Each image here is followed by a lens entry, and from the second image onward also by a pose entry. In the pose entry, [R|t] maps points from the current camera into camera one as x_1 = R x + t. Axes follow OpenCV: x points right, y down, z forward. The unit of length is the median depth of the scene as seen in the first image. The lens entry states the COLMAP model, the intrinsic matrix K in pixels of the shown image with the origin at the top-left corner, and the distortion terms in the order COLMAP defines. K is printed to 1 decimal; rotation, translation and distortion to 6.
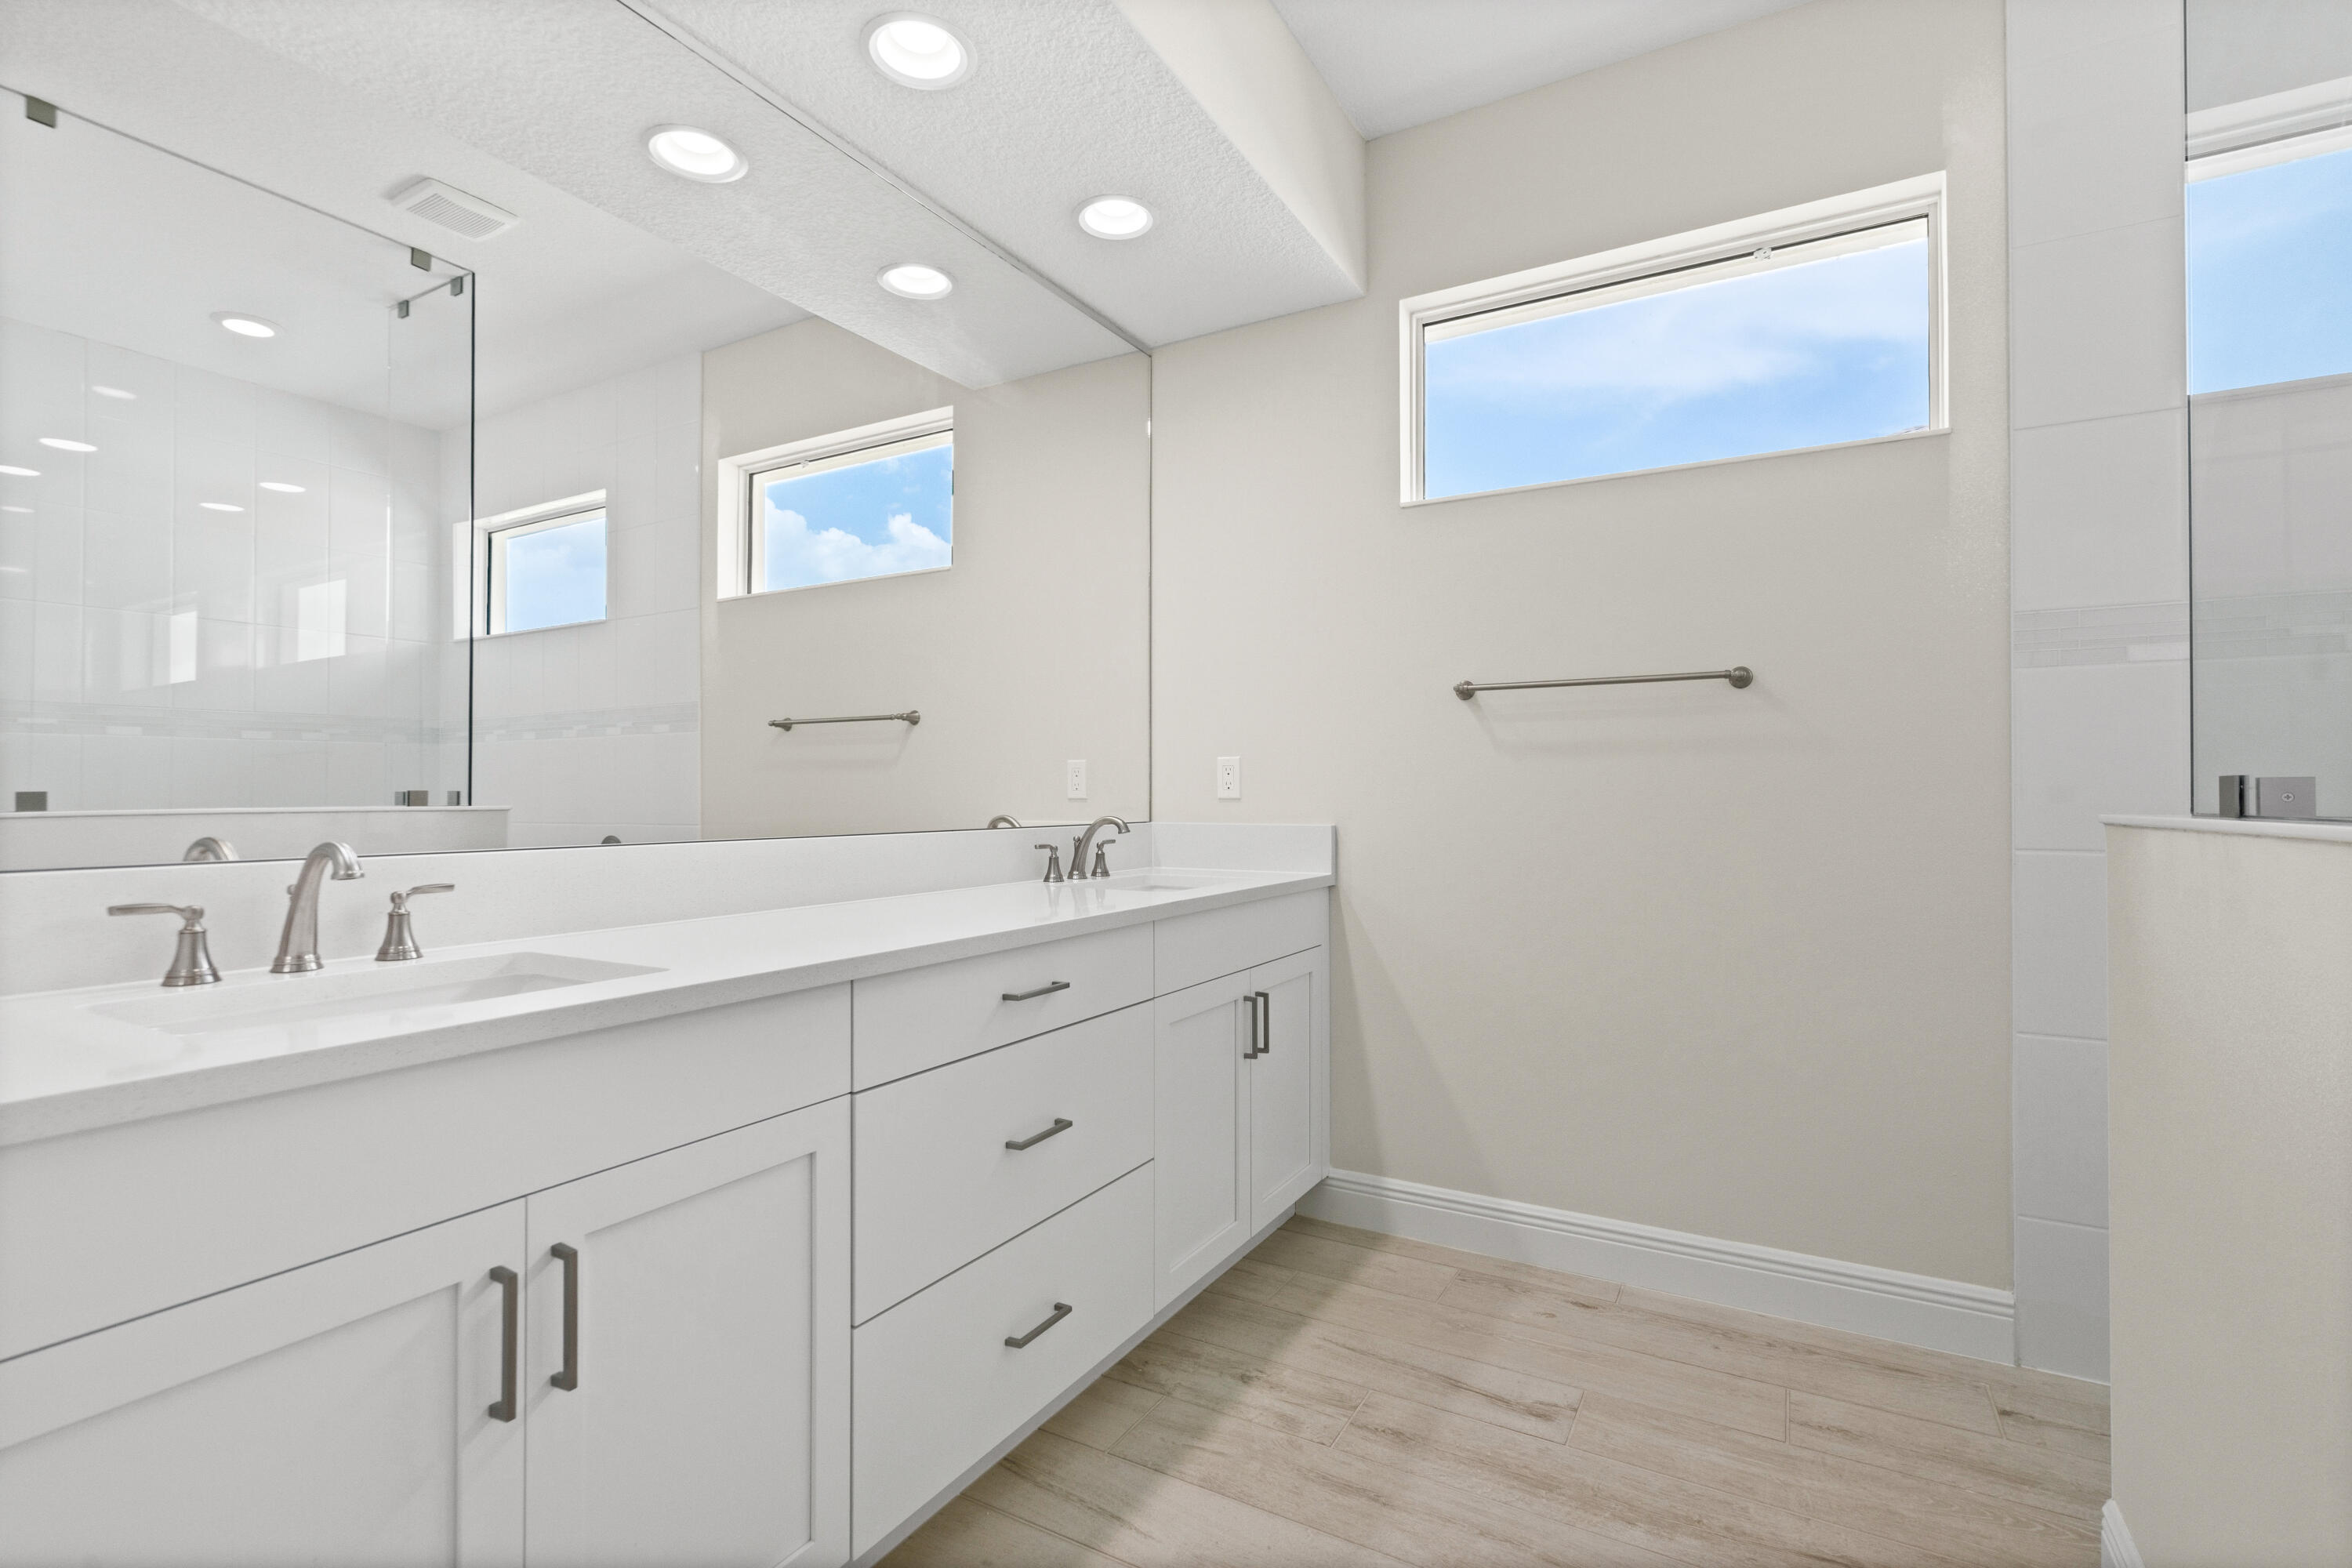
lens RADIAL K [[1090.9, 0, 1158.7], [0, 1090.9, 779.3], [0, 0, 1]] dist [-0.005624, 0.001591]
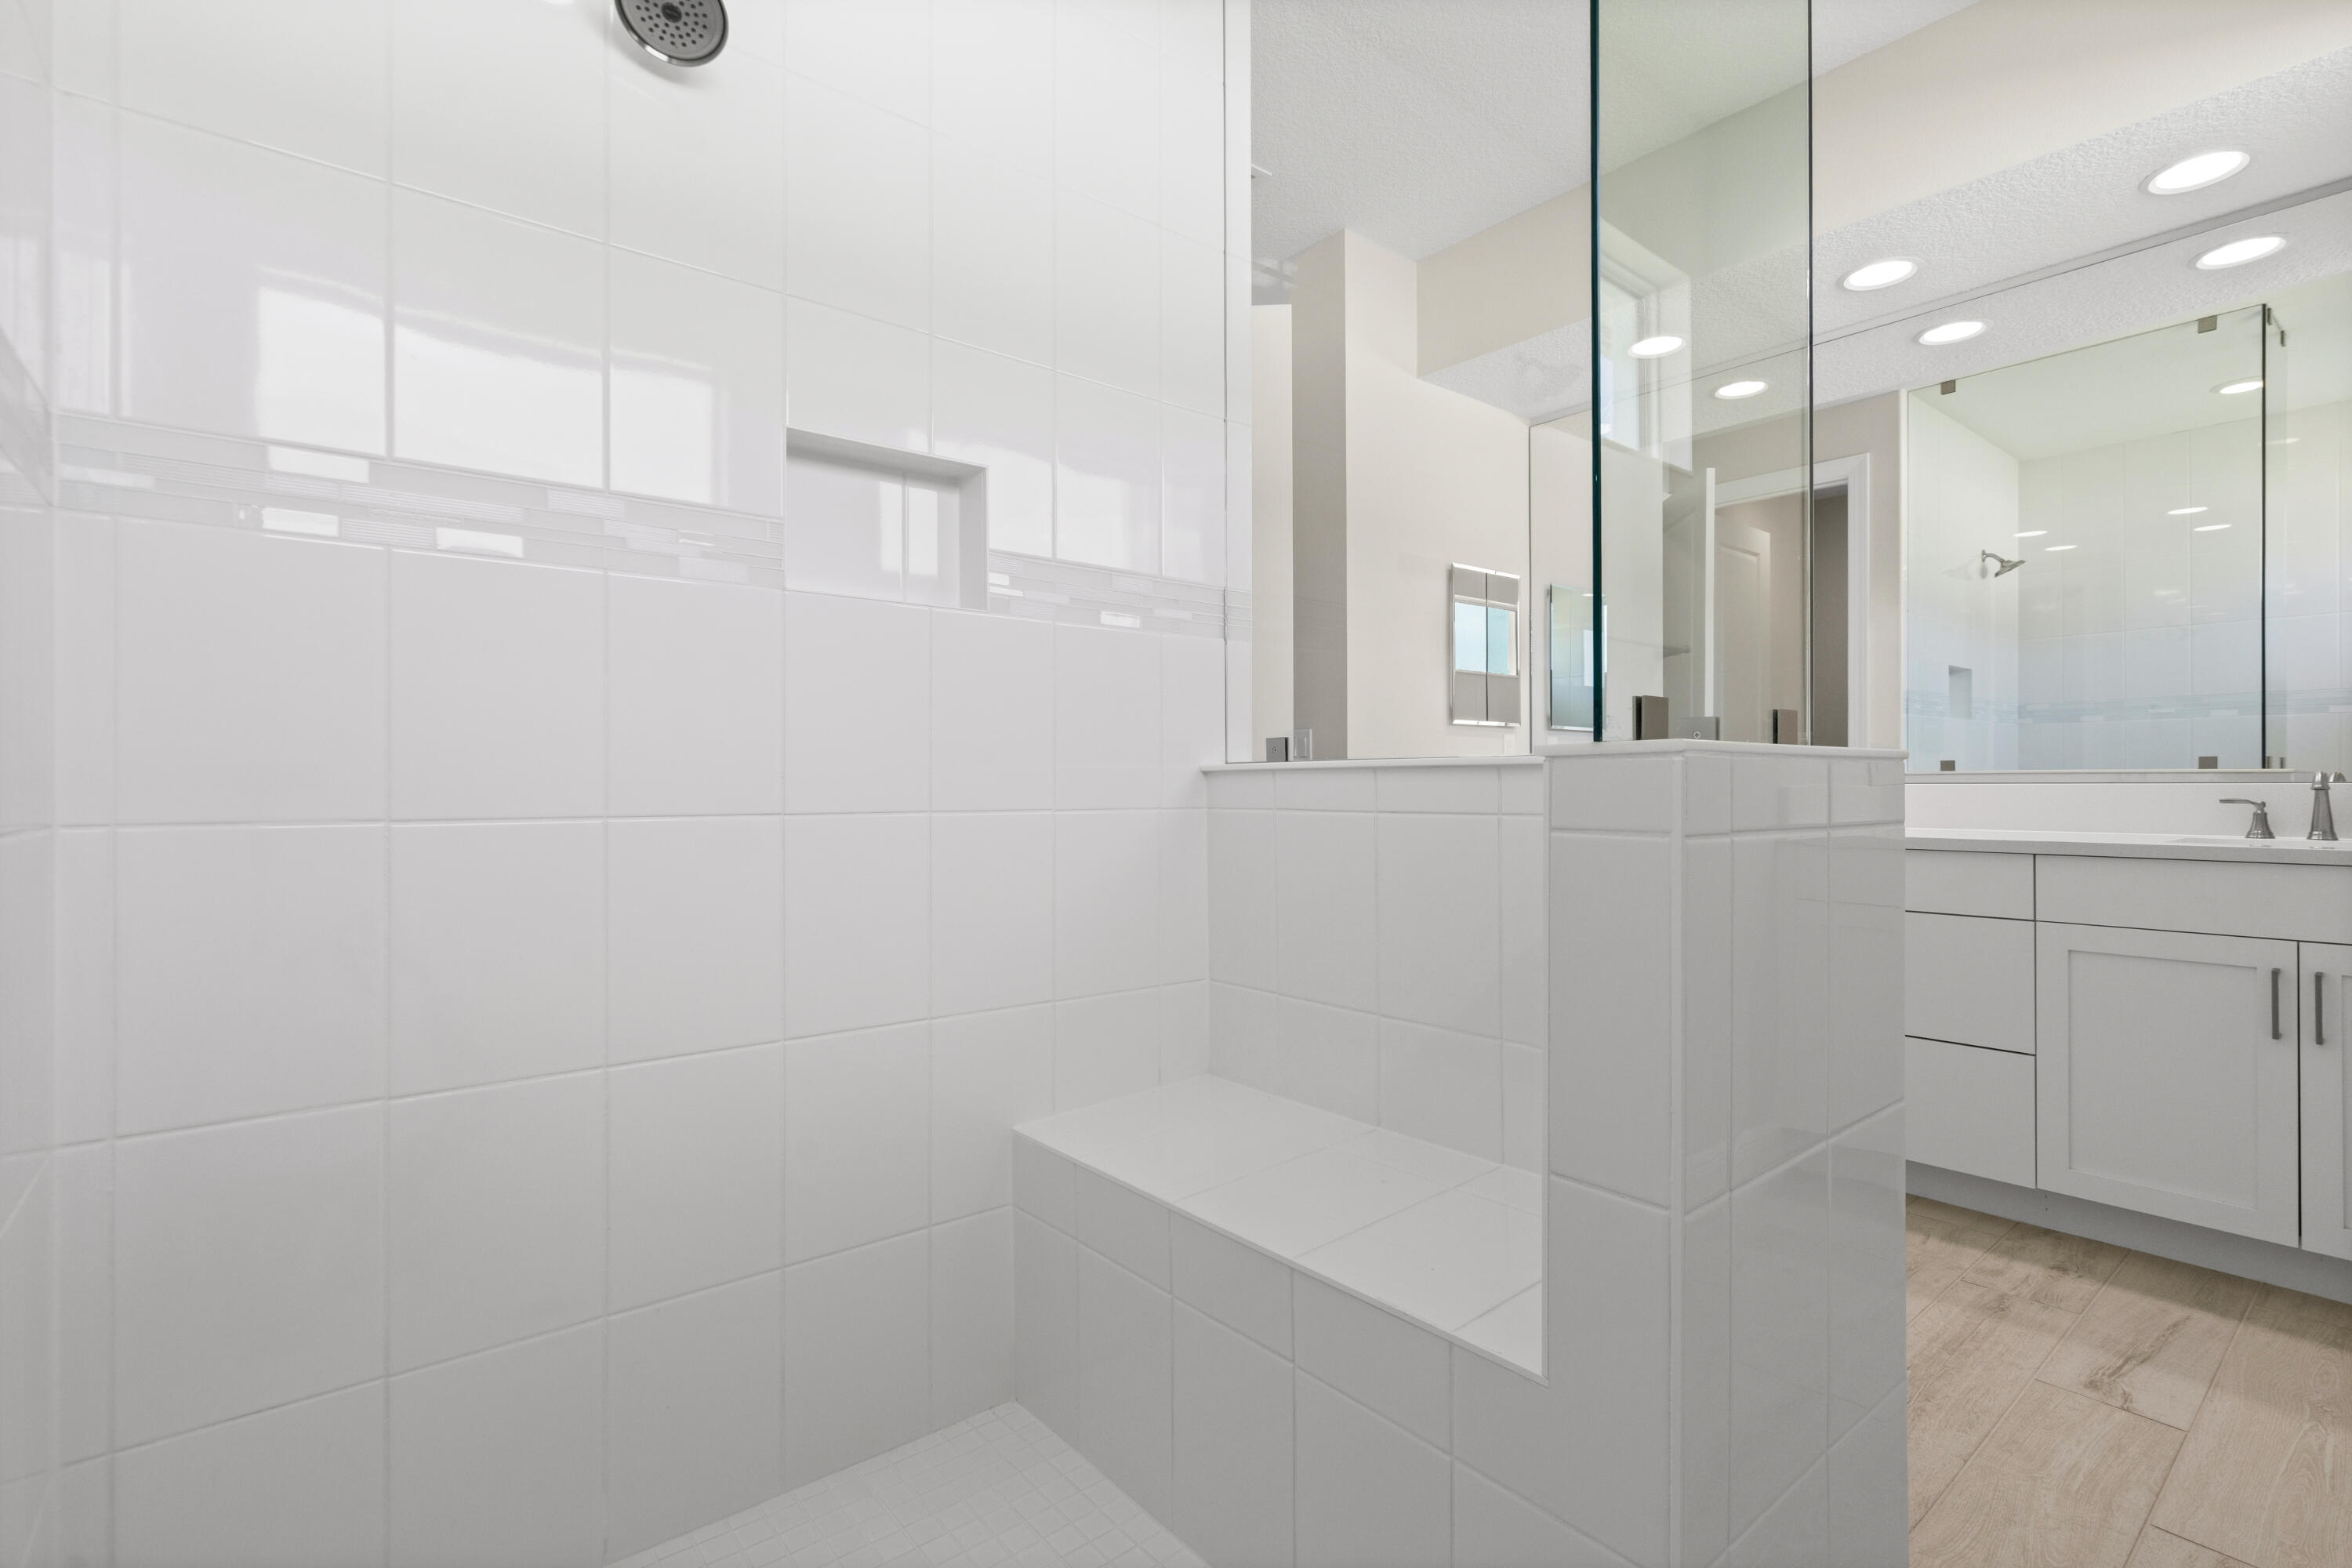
lens RADIAL K [[1090.9, 0, 1174.0], [0, 1090.9, 776.5], [0, 0, 1]] dist [-0.005624, 0.001591]
pose [[-0.357377, 0.001492, -0.933959, 1.464972], [0.016951, 0.999844, -0.004889, 0.033482], [0.933806, -0.017579, -0.357346, 0.562449]]
